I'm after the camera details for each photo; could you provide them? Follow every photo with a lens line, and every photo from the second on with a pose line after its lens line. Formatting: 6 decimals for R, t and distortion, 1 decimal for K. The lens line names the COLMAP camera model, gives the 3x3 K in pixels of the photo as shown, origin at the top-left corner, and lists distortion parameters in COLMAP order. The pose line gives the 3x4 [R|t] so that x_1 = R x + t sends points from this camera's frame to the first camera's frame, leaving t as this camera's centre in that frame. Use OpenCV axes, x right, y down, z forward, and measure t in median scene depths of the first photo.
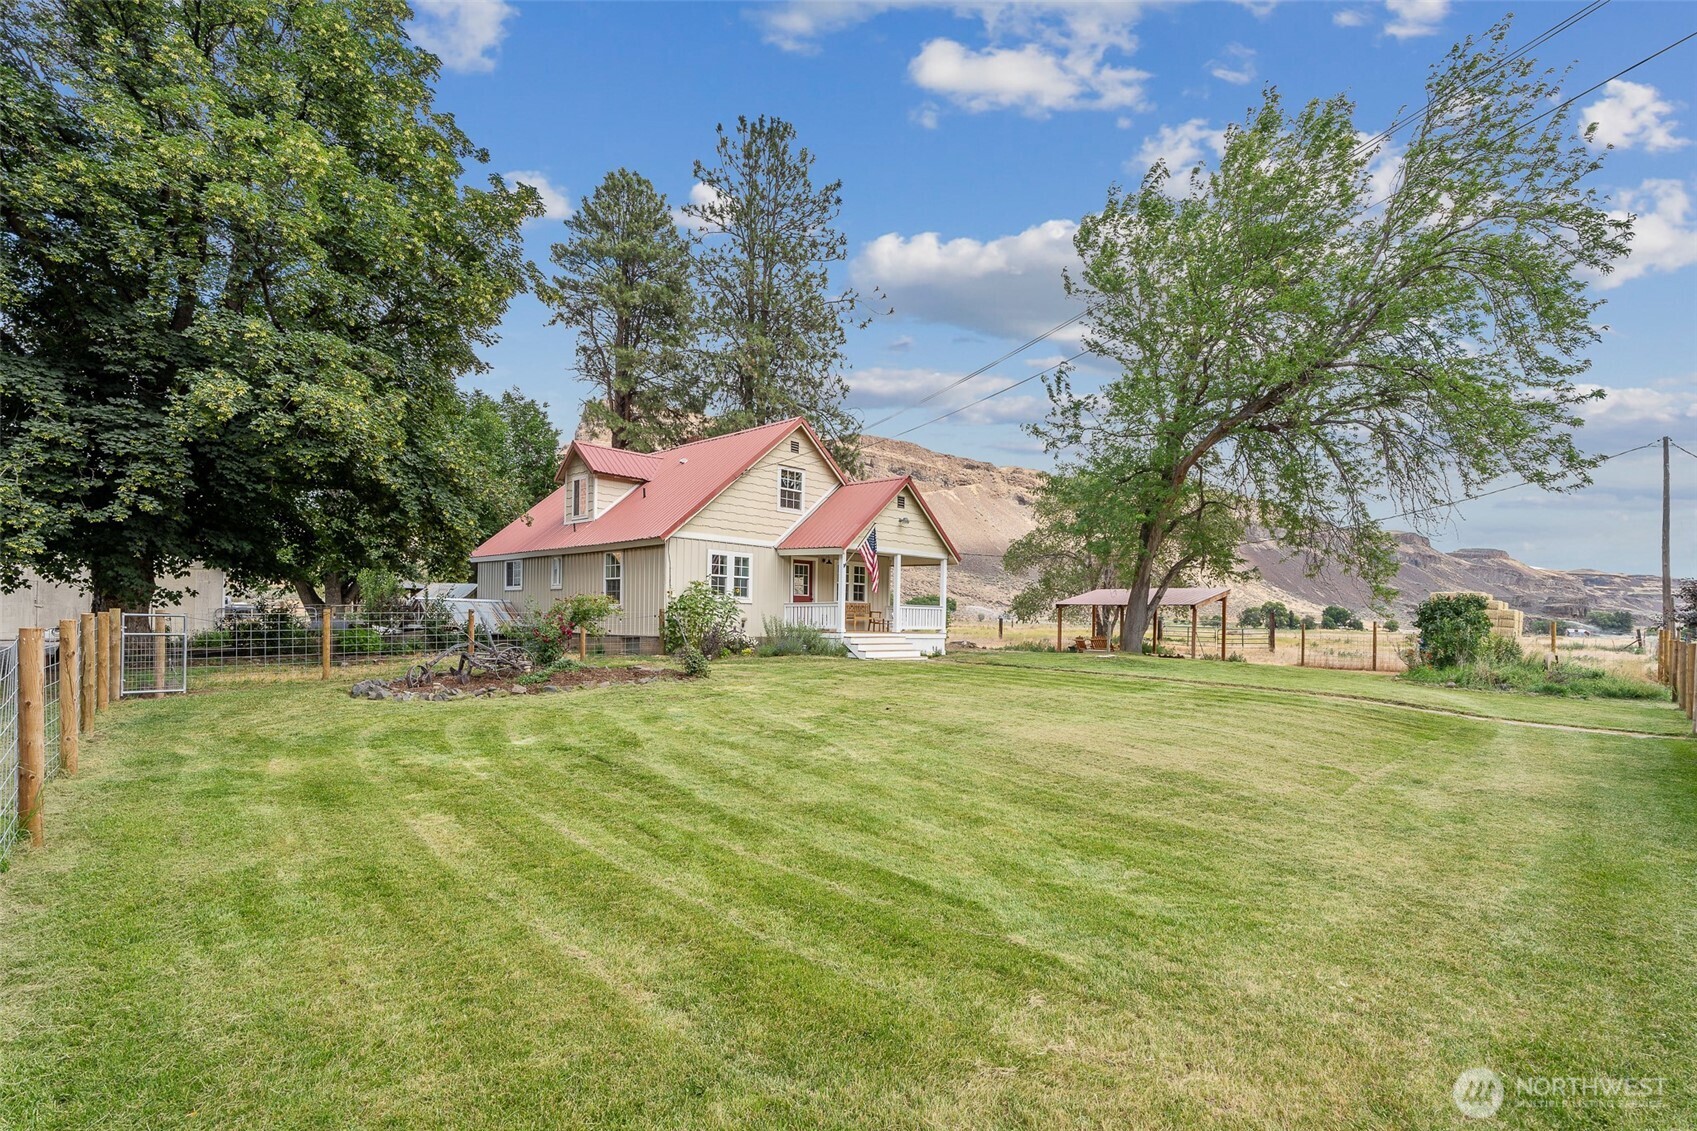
lens RADIAL K [[763.4, 0, 852.6], [0, 763.4, 634.2], [0, 0, 1]] dist [-0.000642, 0.000099]
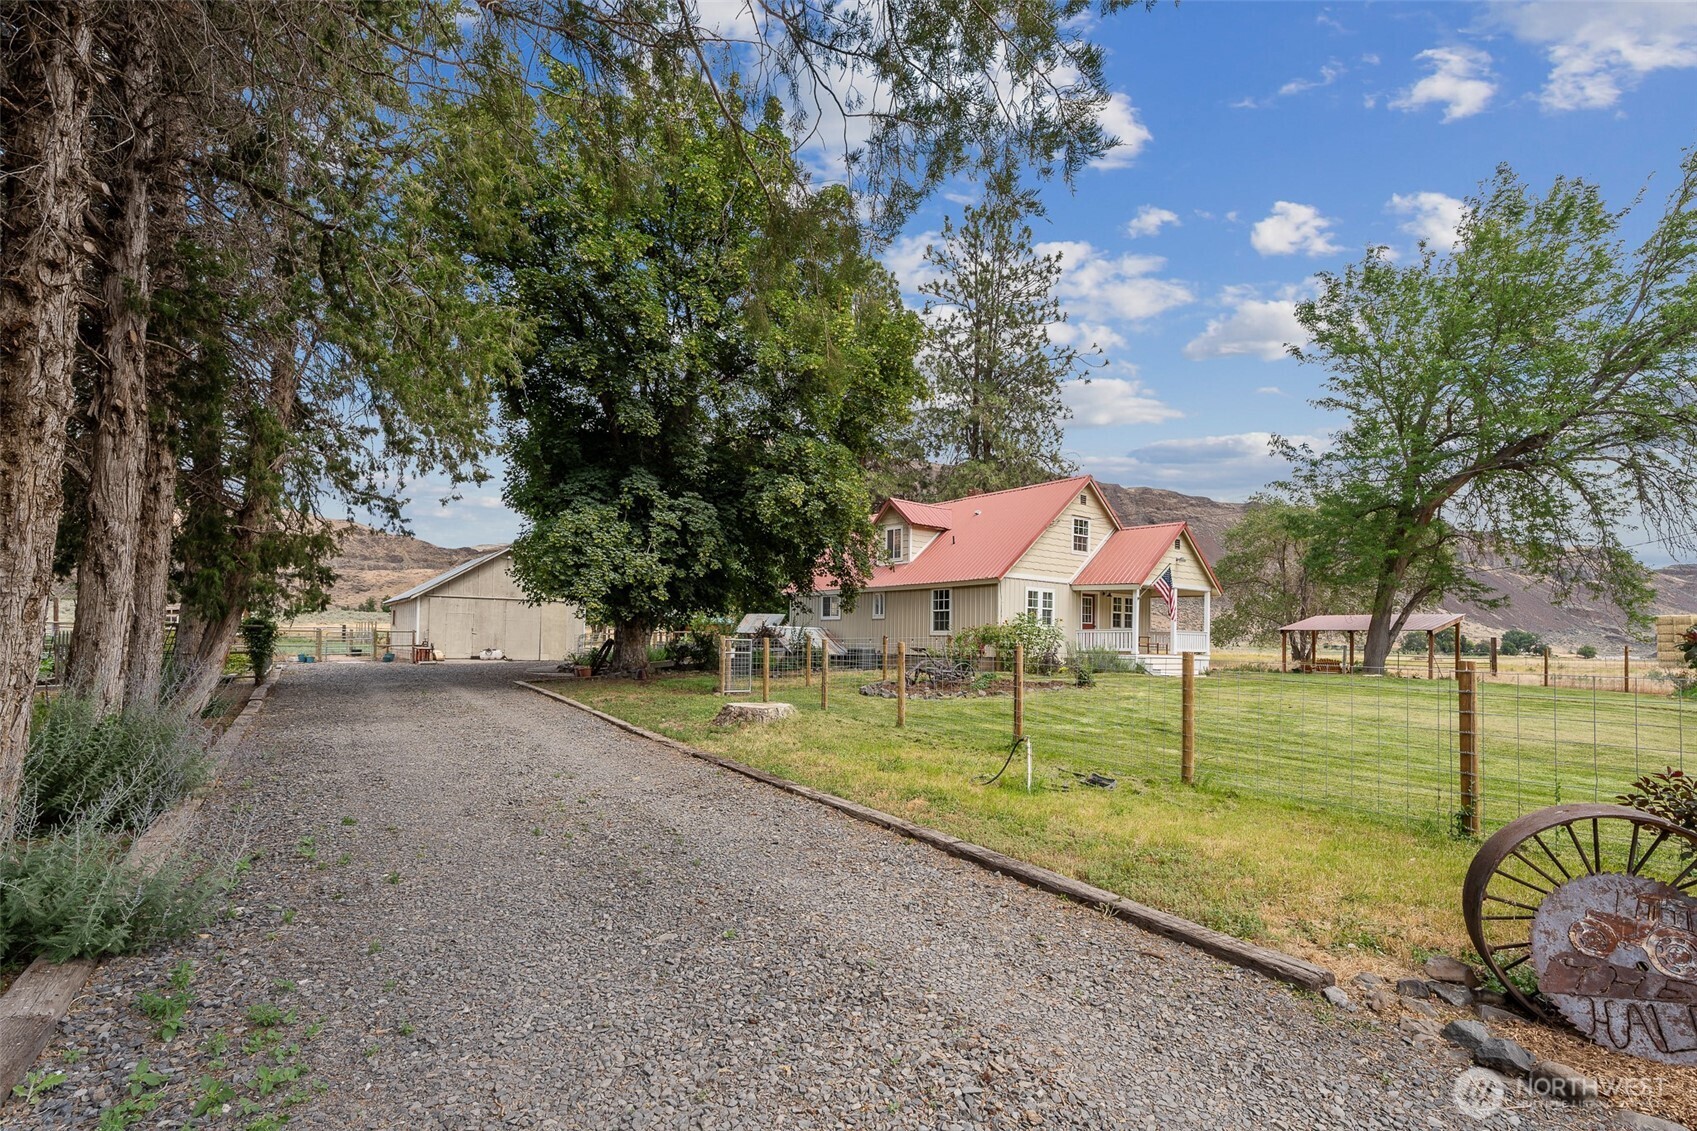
lens RADIAL K [[758.5, 0, 848.9], [0, 758.5, 645.1], [0, 0, 1]] dist [0.001325, 0.000148]
pose [[0.988645, 0.000968, -0.150266, -0.260100], [-0.003673, 0.999836, -0.017724, 0.005783], [0.150224, 0.018075, 0.988487, -0.231427]]
